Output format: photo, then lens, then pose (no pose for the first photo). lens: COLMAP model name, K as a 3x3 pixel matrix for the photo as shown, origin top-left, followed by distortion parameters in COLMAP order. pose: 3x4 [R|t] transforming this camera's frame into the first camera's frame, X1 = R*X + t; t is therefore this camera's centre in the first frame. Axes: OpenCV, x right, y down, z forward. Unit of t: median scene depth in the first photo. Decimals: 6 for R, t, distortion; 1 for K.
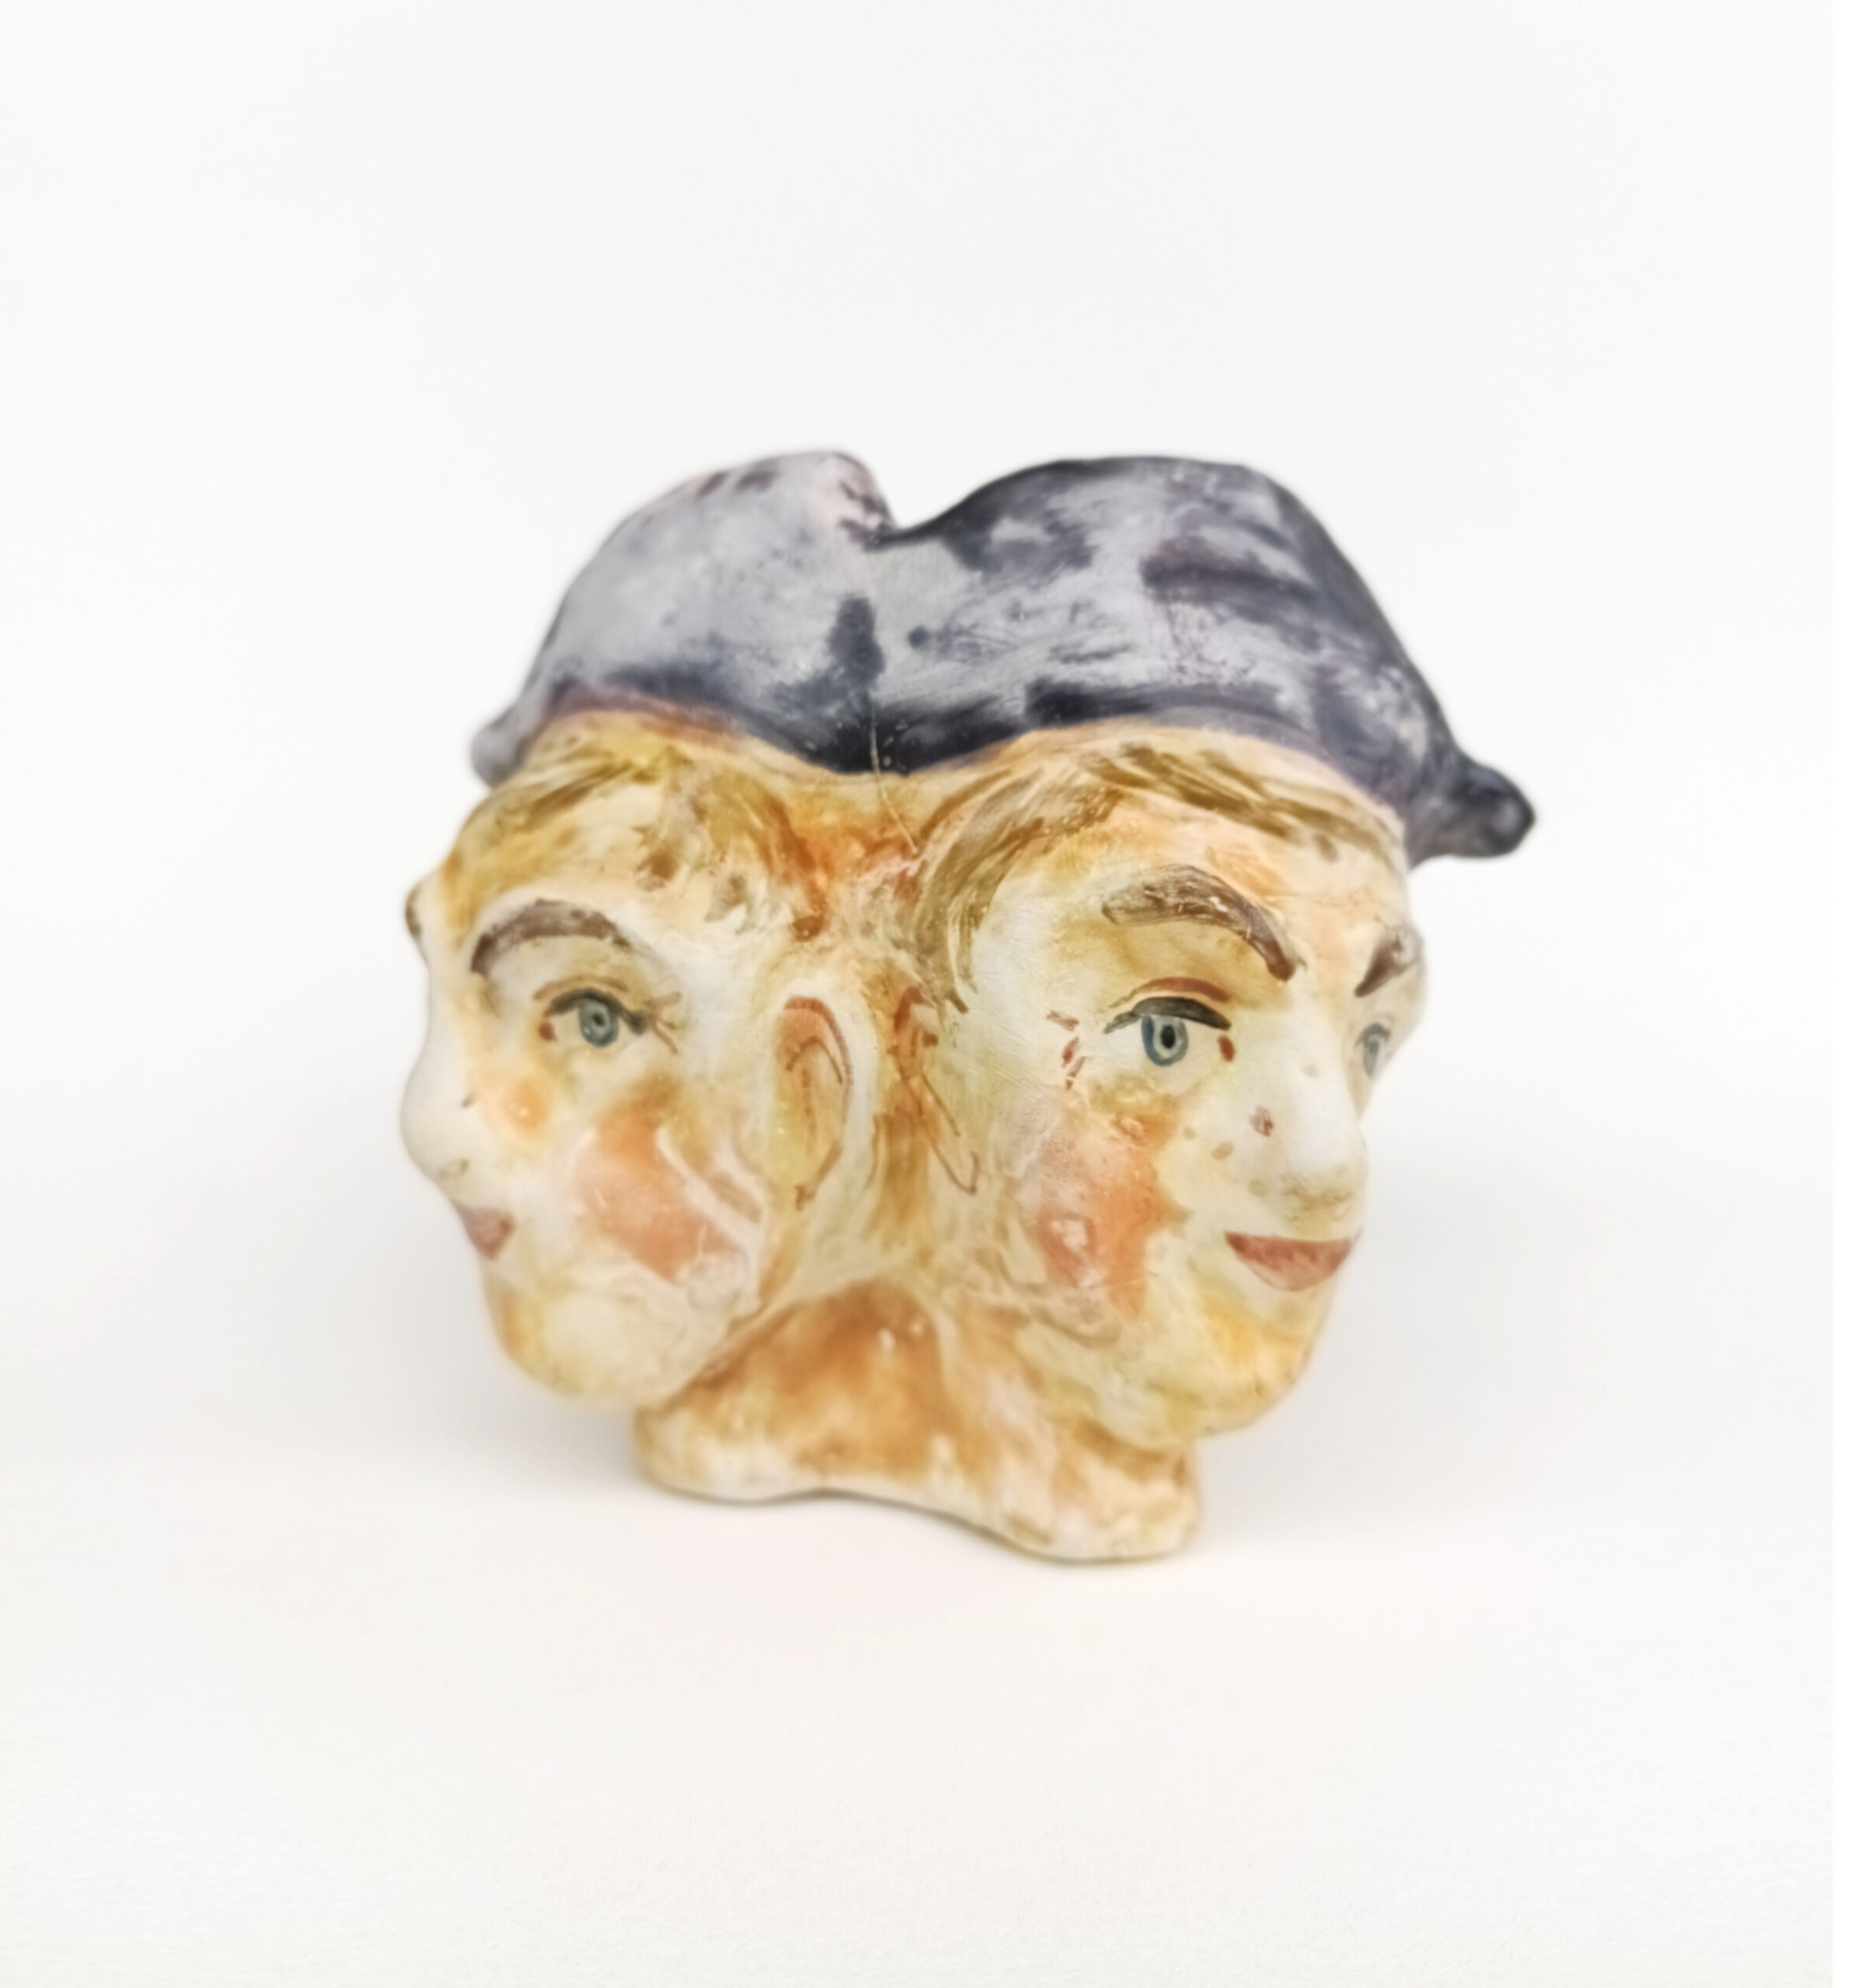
lens RADIAL K [[1788.1, 0, 1036.9], [0, 1788.1, 932.8], [0, 0, 1]] dist [0.091184, -0.001347]
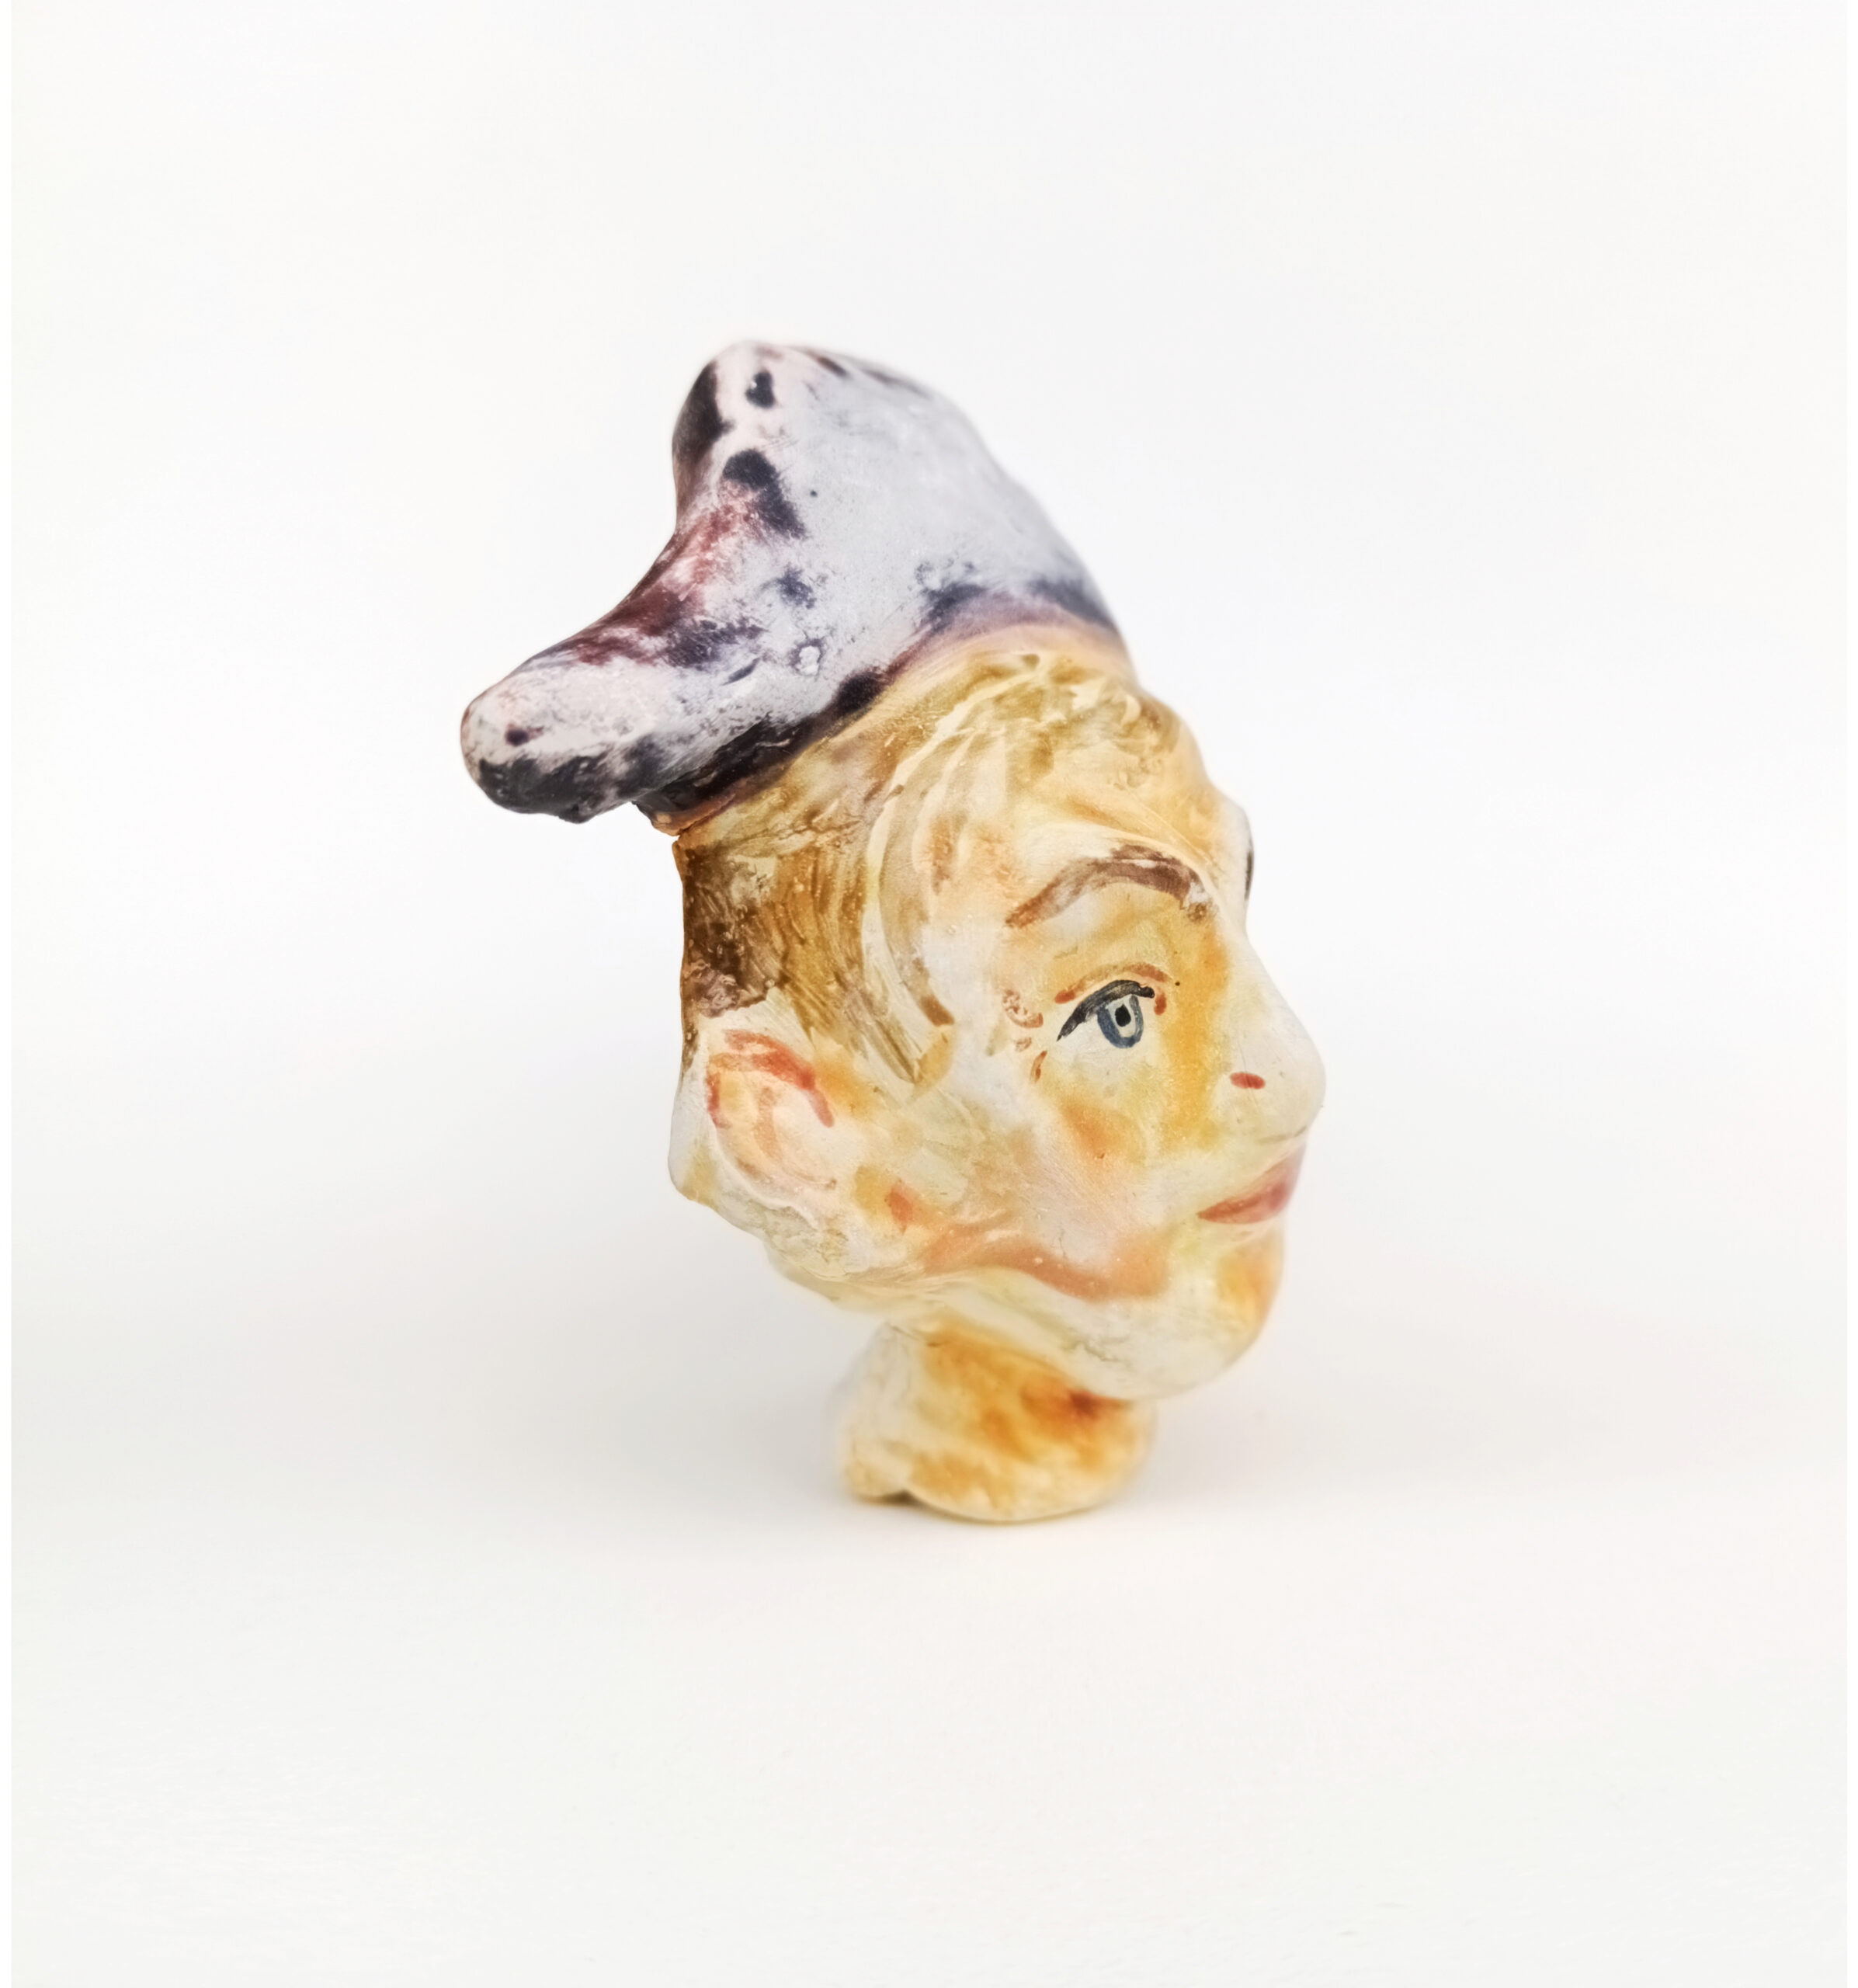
lens RADIAL K [[1715.6, 0, 1060.4], [0, 1715.6, 988.3], [0, 0, 1]] dist [0.079952, 0.000013]
pose [[-0.238830, -0.116690, 0.964025, -1.133562], [0.216111, 0.961469, 0.169921, -0.101620], [-0.946708, 0.248918, -0.204410, 1.293397]]
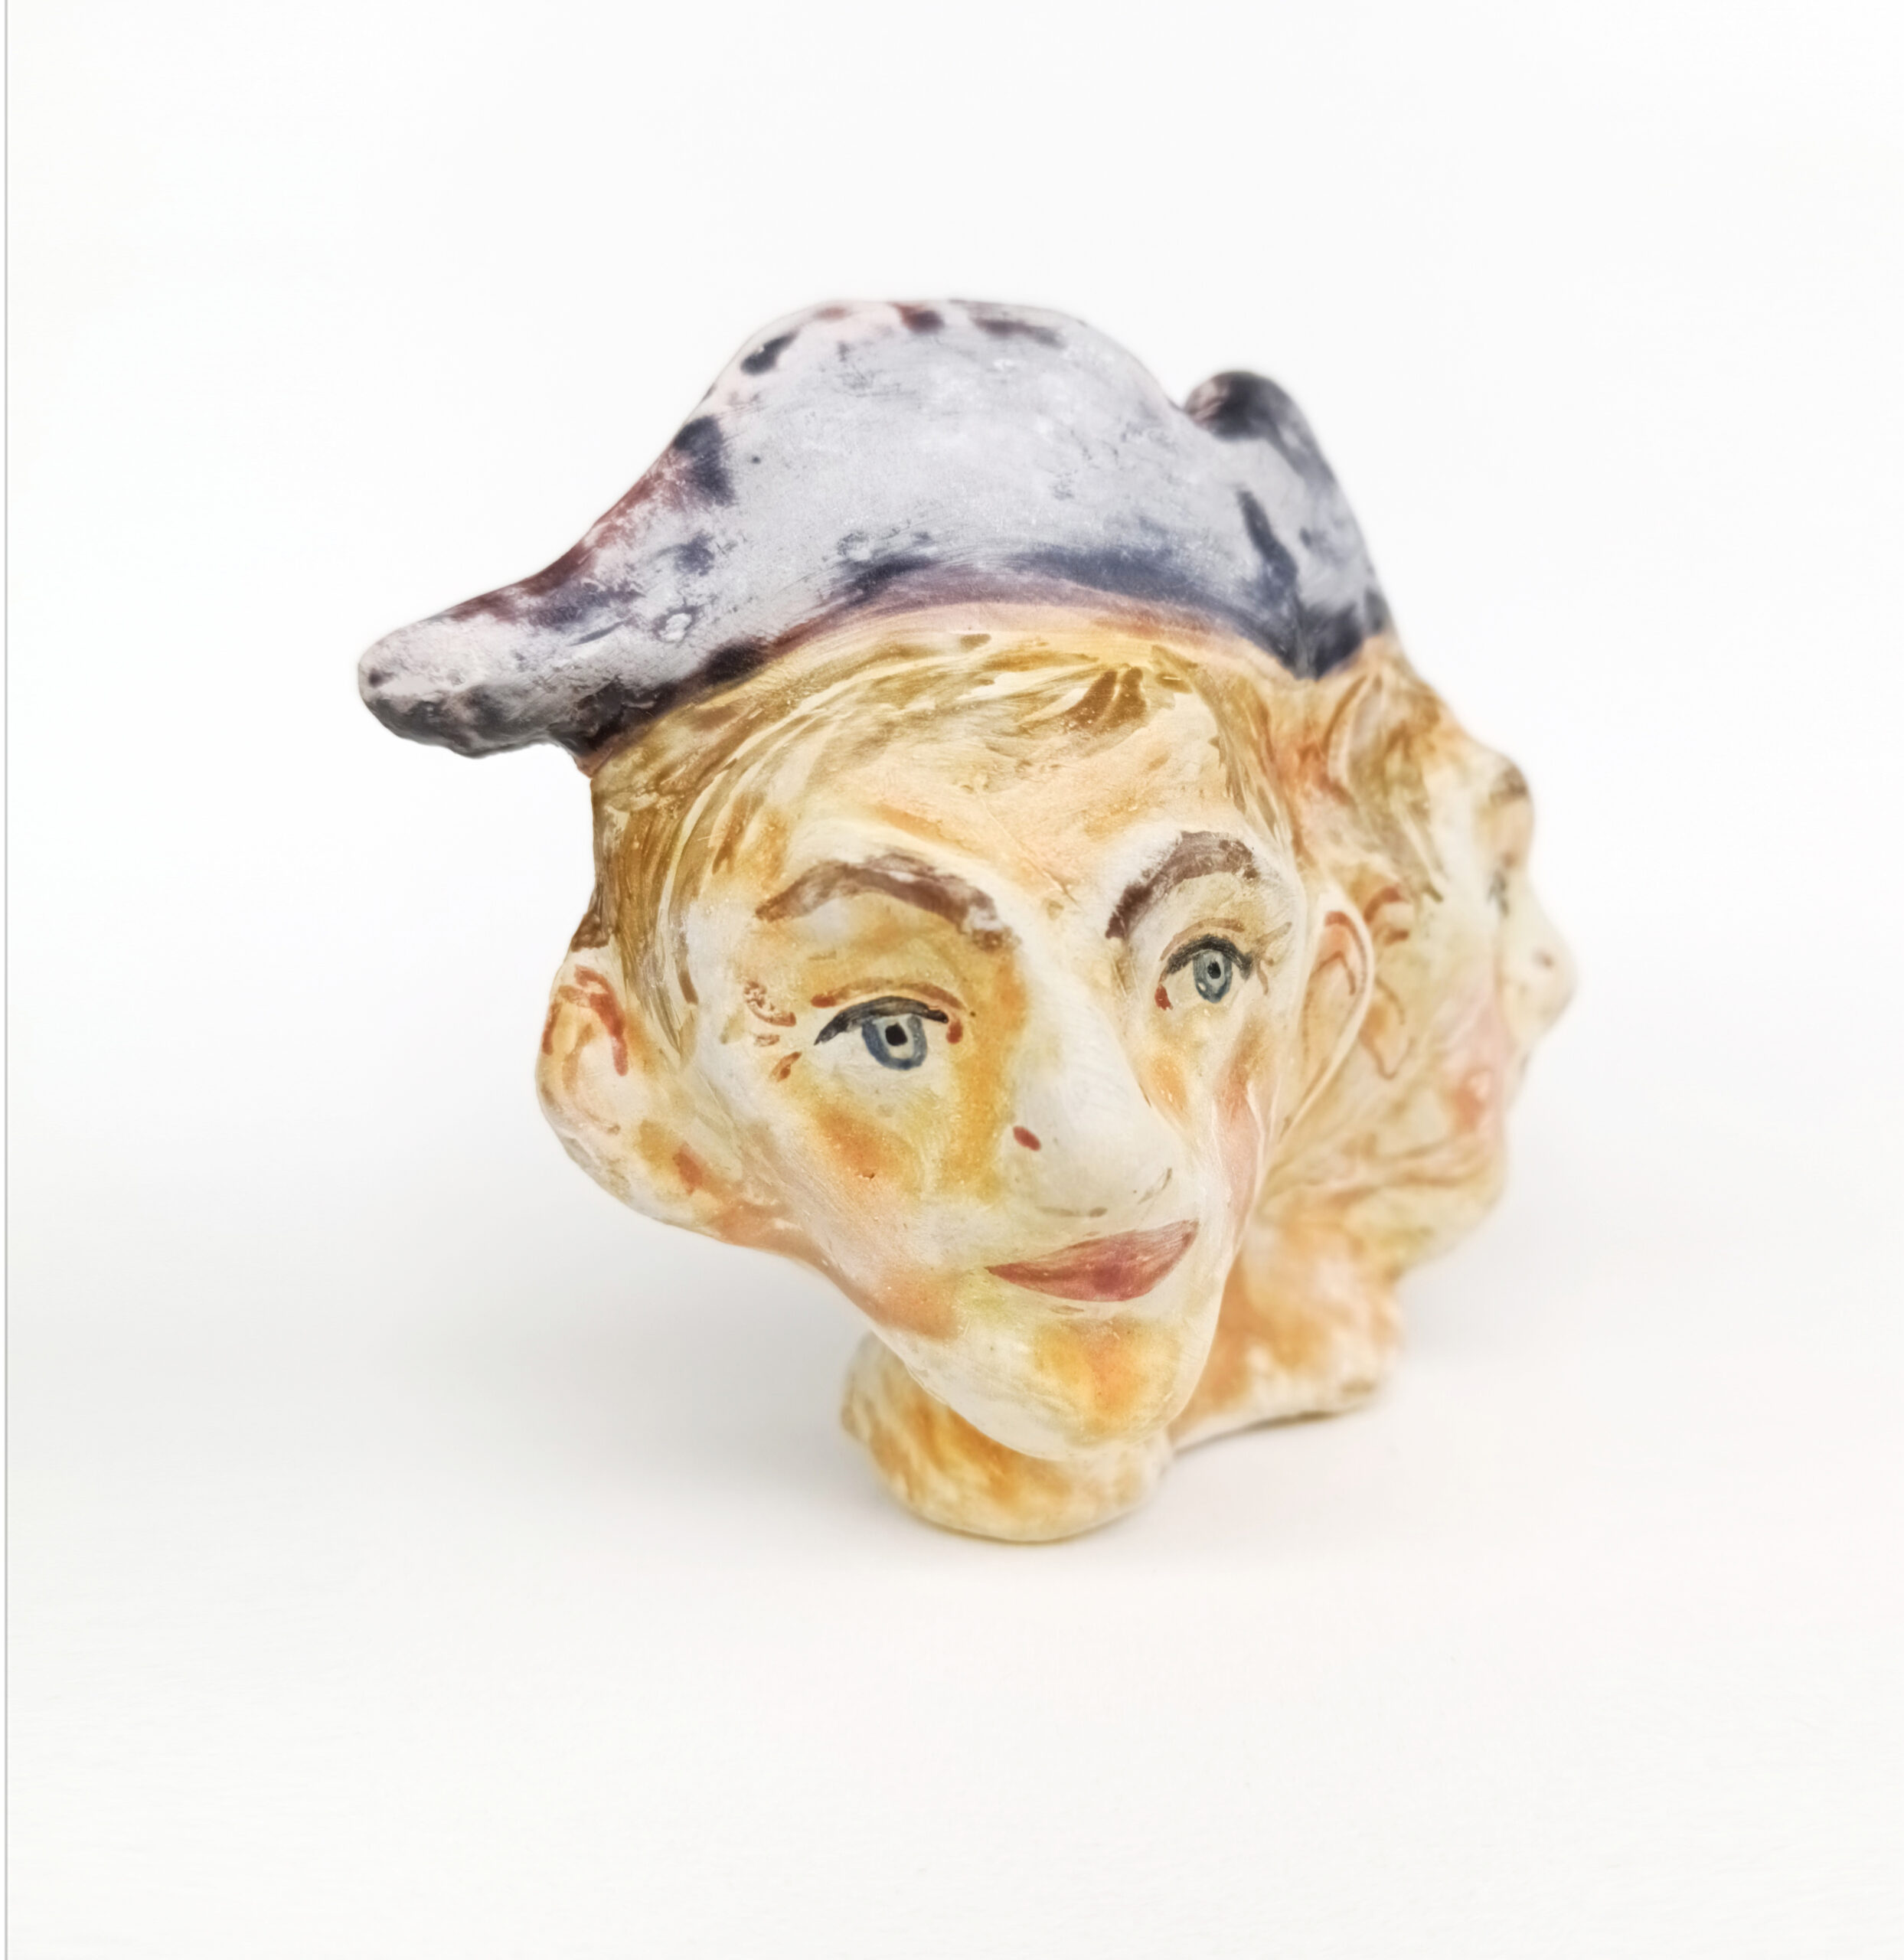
lens RADIAL K [[1733.5, 0, 1069.2], [0, 1733.5, 975.2], [0, 0, 1]] dist [0.053762, -0.006545]
pose [[0.432287, -0.144204, 0.890131, -1.001700], [0.109251, 0.988234, 0.107040, -0.044360], [-0.895094, 0.050976, 0.442955, 0.701572]]
